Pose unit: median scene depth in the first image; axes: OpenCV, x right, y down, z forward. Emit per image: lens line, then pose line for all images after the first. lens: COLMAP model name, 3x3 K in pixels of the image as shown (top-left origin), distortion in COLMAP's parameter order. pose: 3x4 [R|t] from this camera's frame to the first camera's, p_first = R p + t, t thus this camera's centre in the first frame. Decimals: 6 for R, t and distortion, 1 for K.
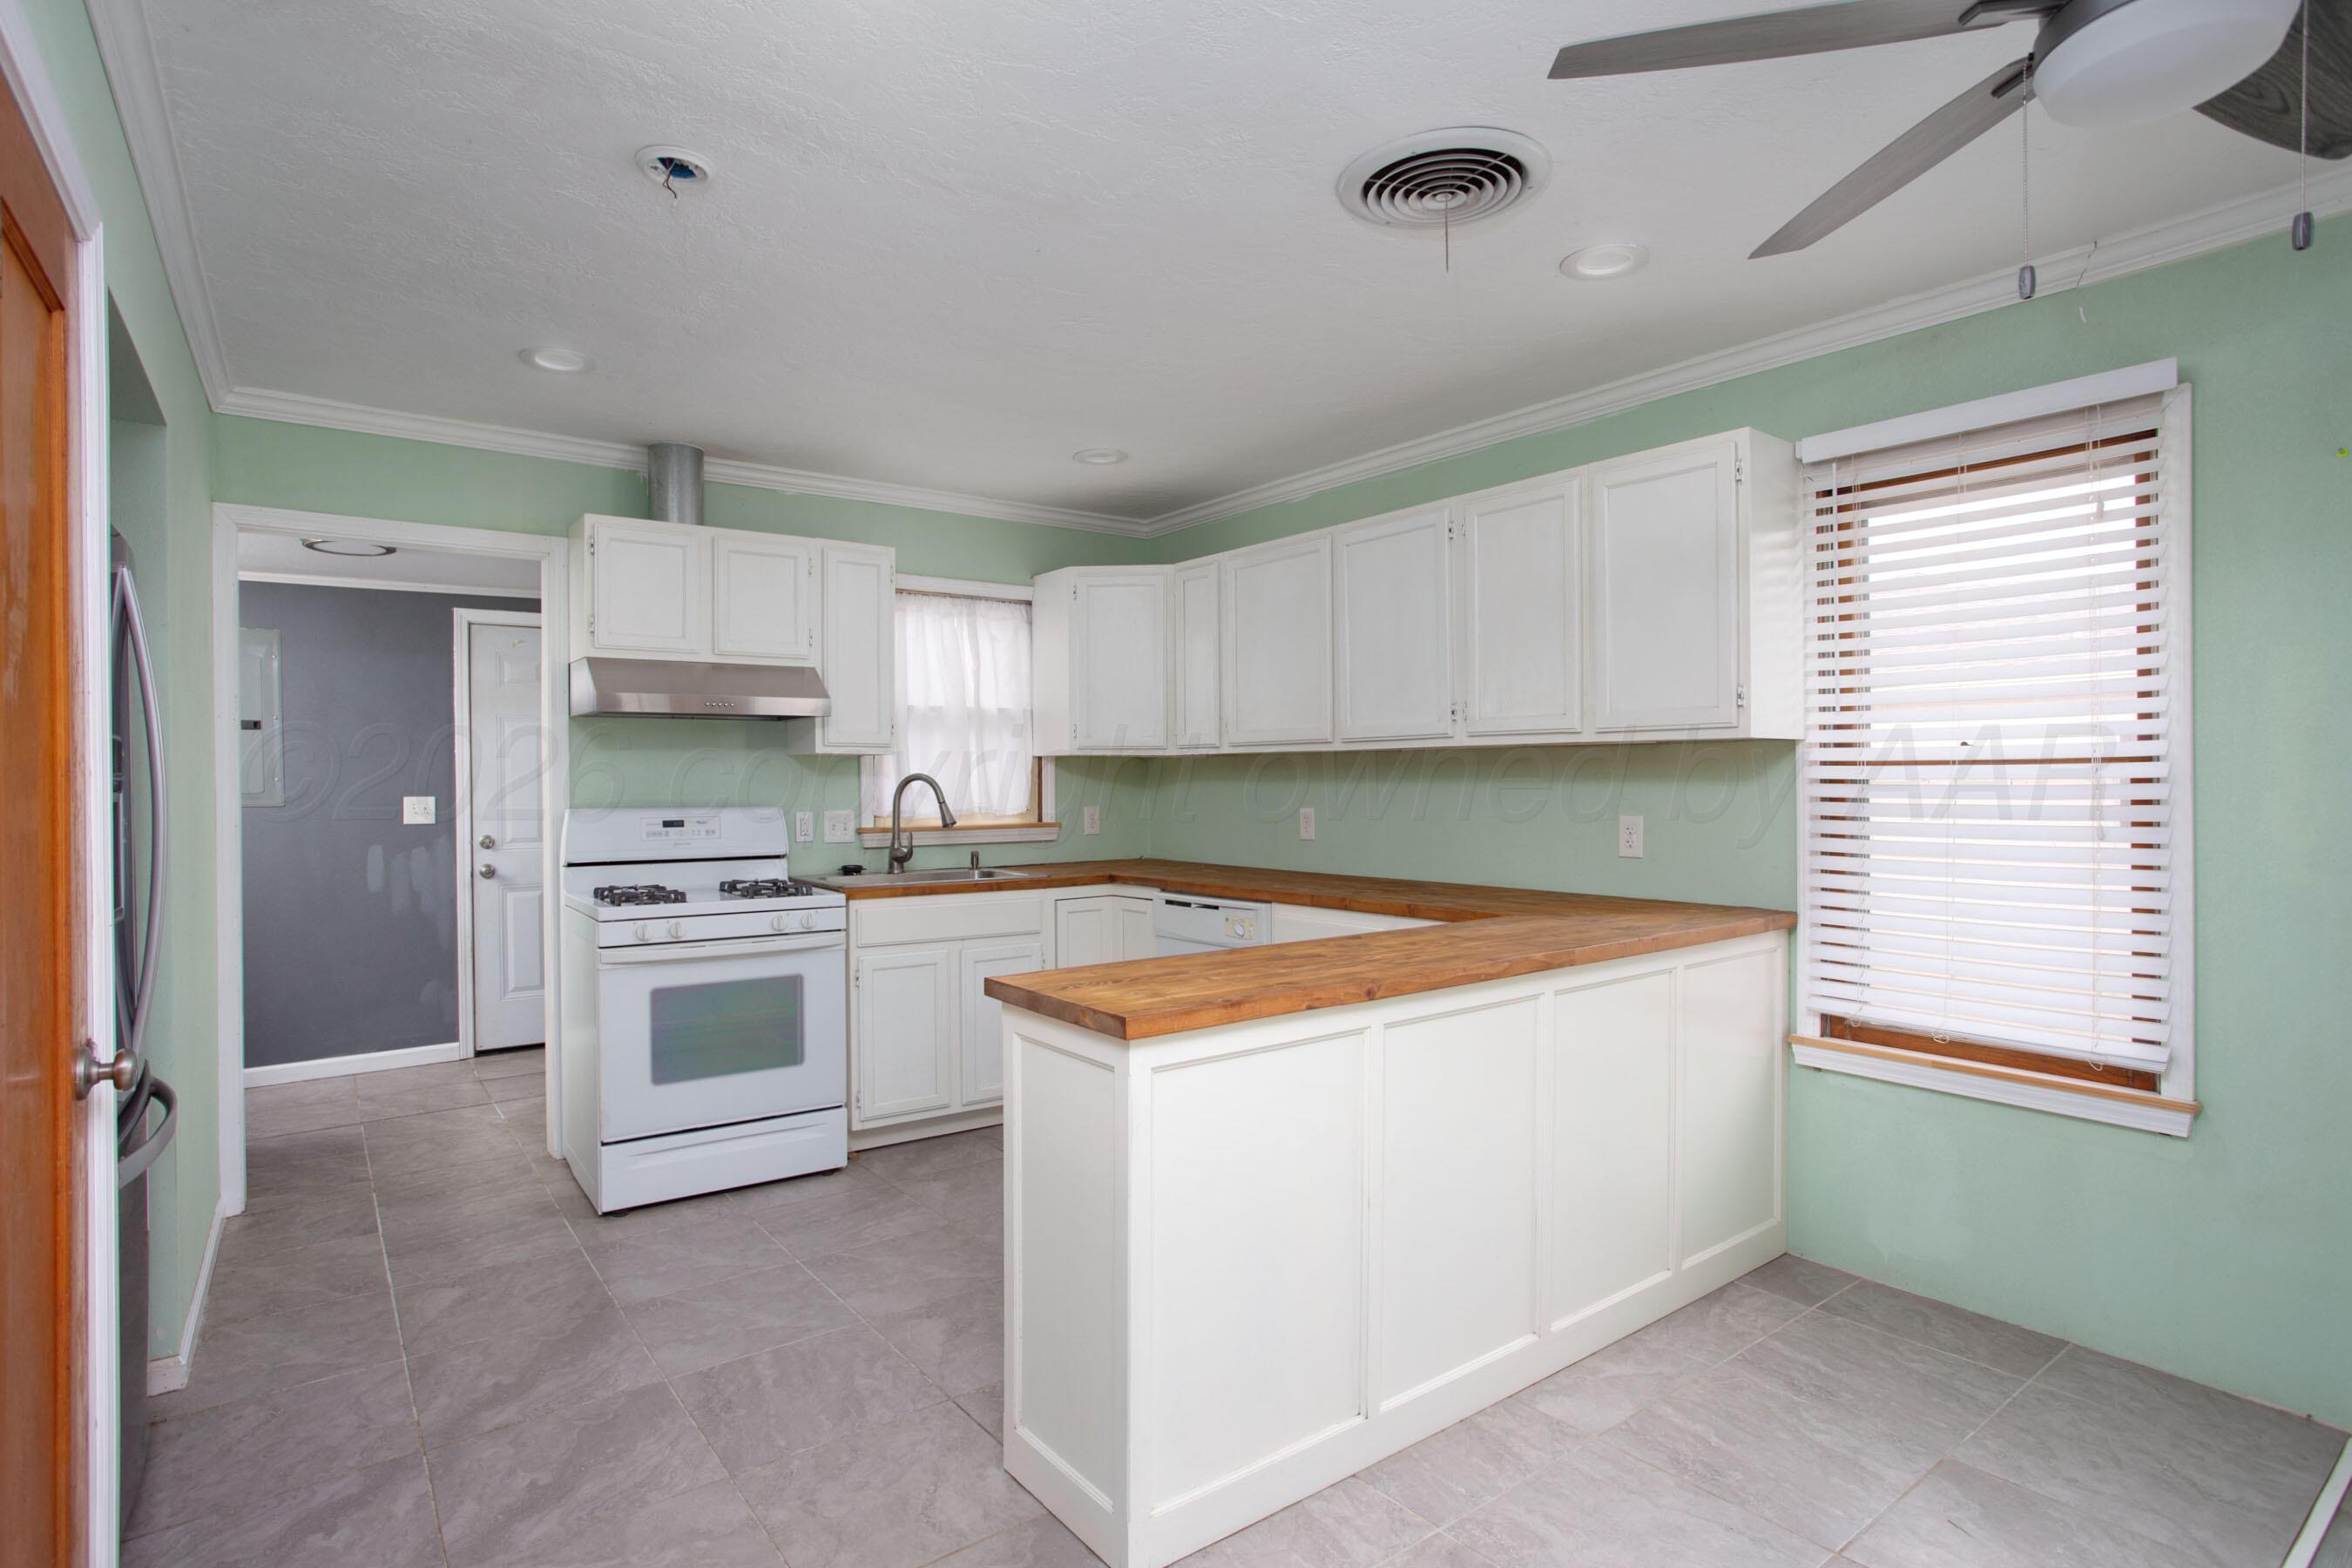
lens RADIAL K [[1160.5, 0, 1185.0], [0, 1160.5, 808.2], [0, 0, 1]] dist [-0.058267, 0.015772]
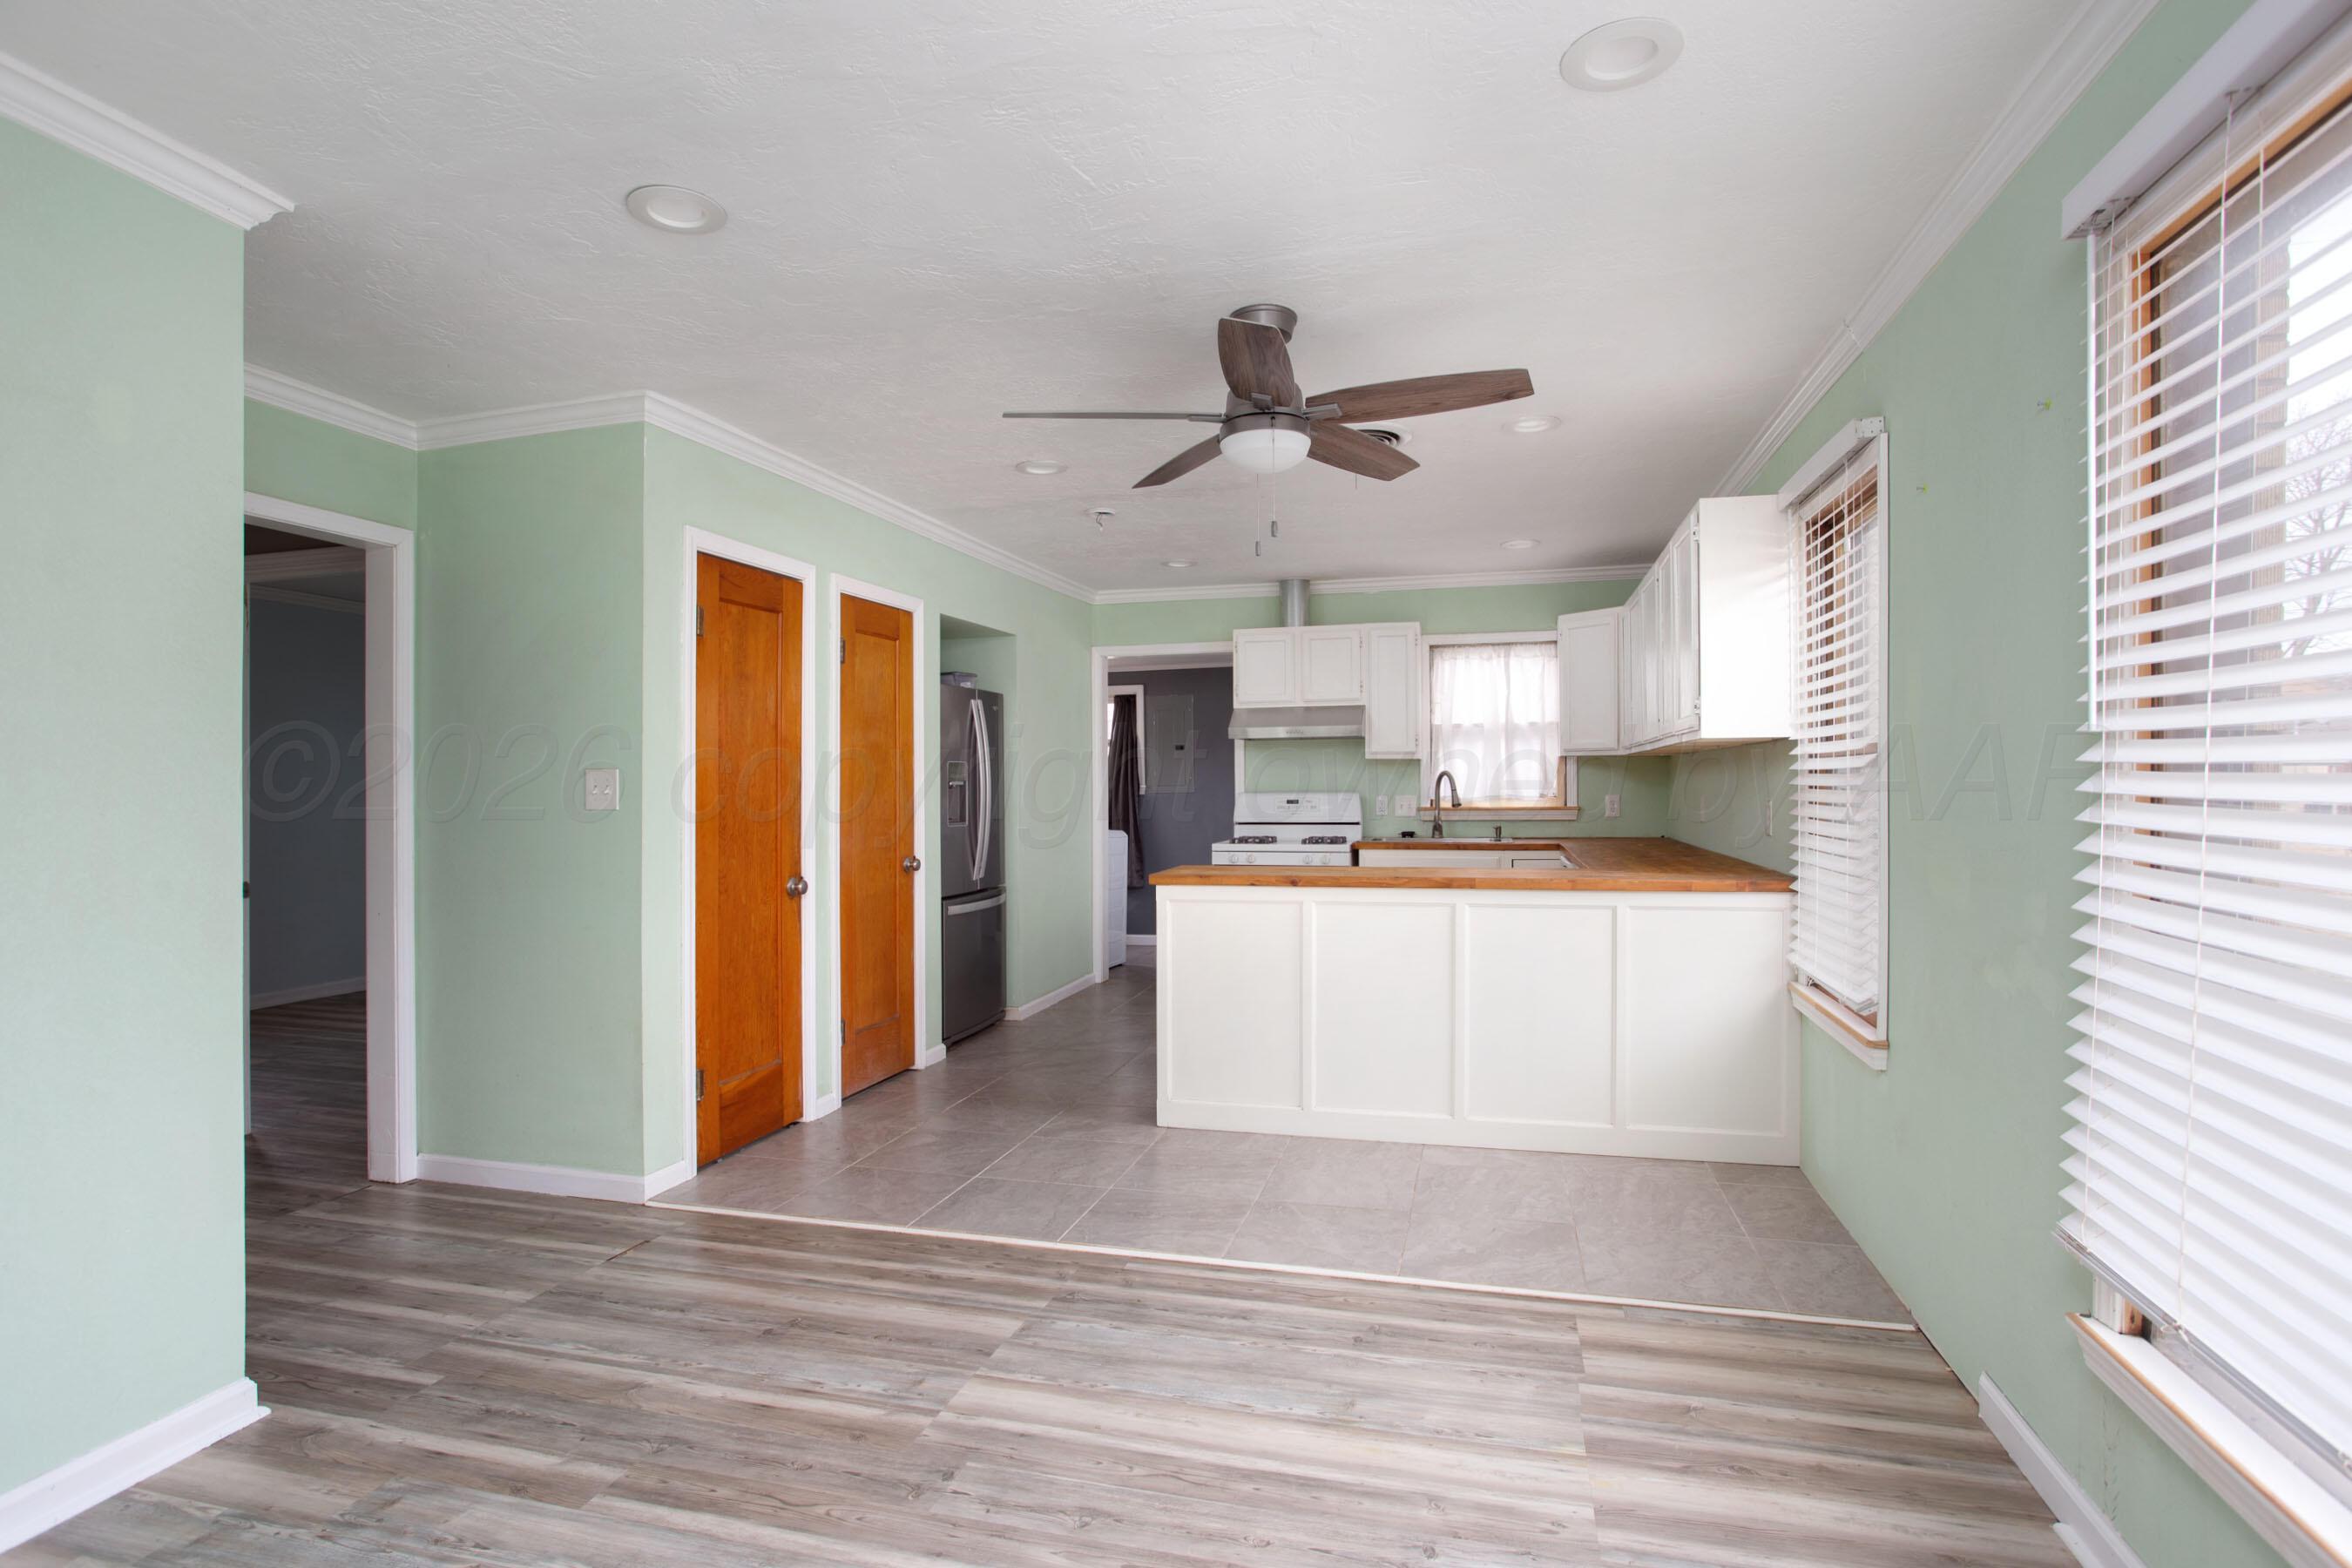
lens RADIAL K [[1160.5, 0, 1174.9], [0, 1160.5, 769.9], [0, 0, 1]] dist [-0.058267, 0.015772]
pose [[0.610028, -0.011398, -0.792298, 0.735774], [-0.010843, 0.999683, -0.022730, 0.006541], [0.792305, 0.022457, 0.609711, -0.171884]]
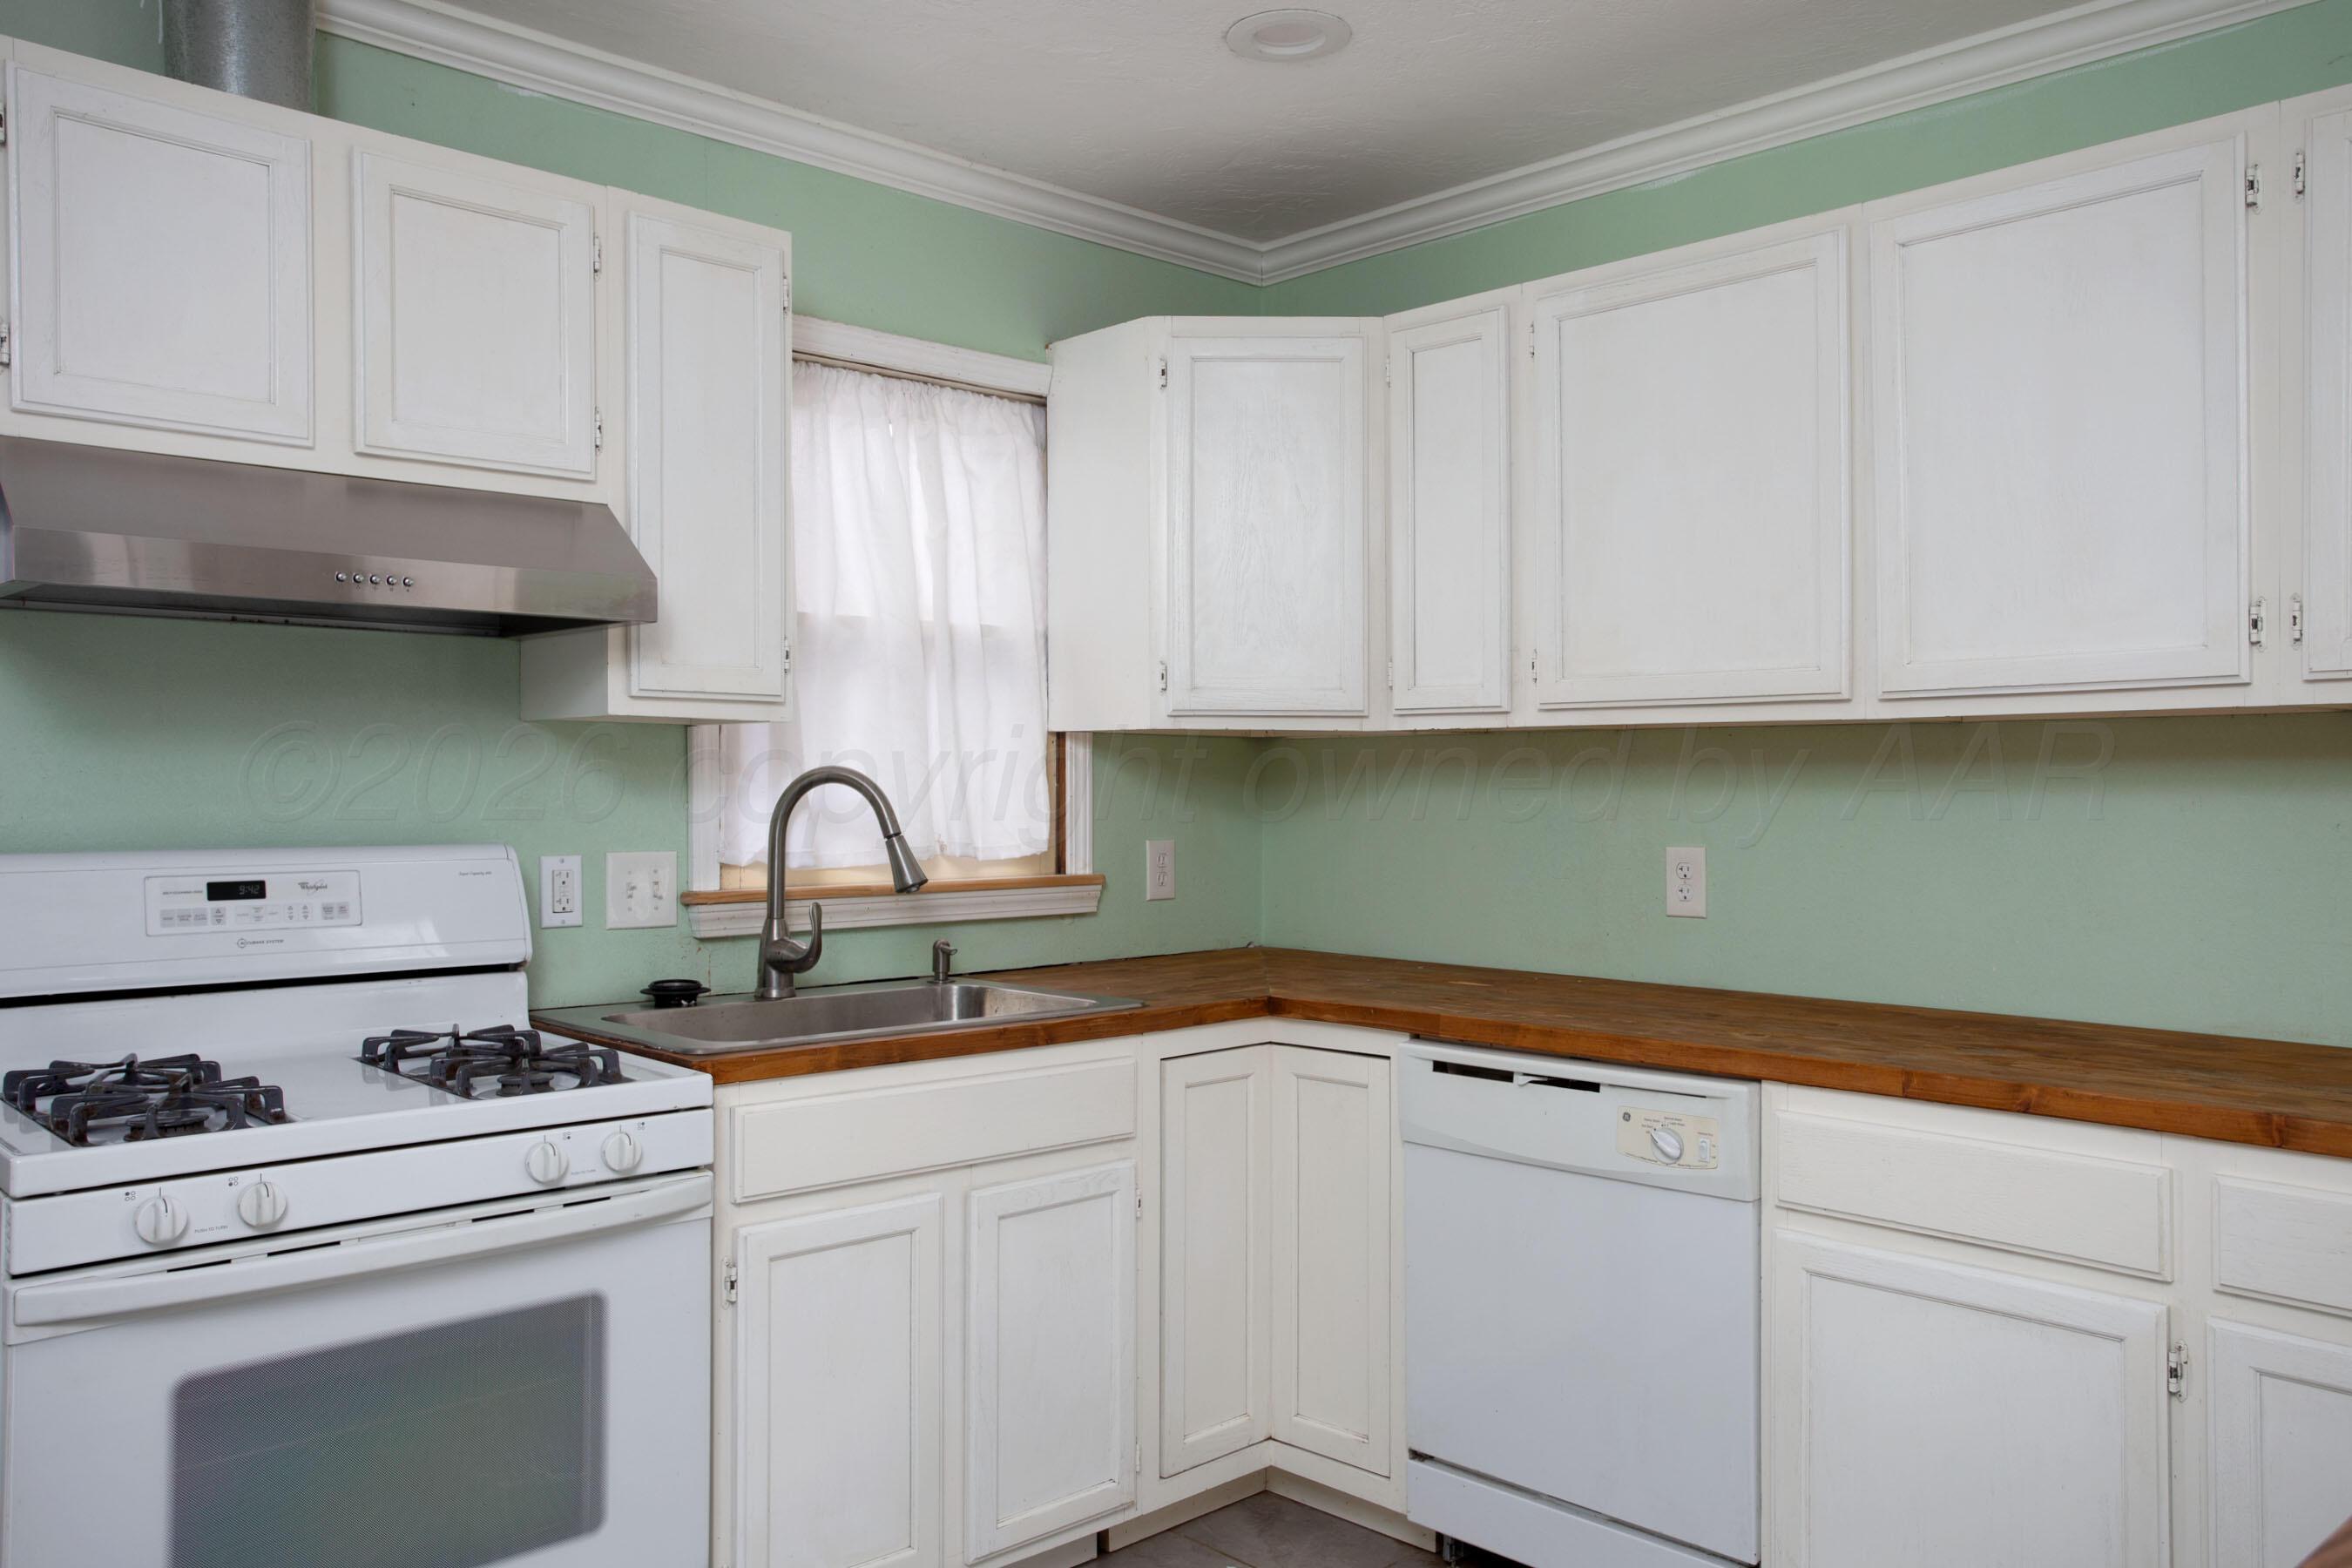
lens RADIAL K [[1764.1, 0, 1188.9], [0, 1764.1, 784.2], [0, 0, 1]] dist [0.002958, 0.003547]
pose [[0.994126, 0.005618, 0.108080, -0.172166], [-0.003084, 0.999717, -0.023597, -0.008310], [-0.108182, 0.023125, 0.993862, 0.335874]]
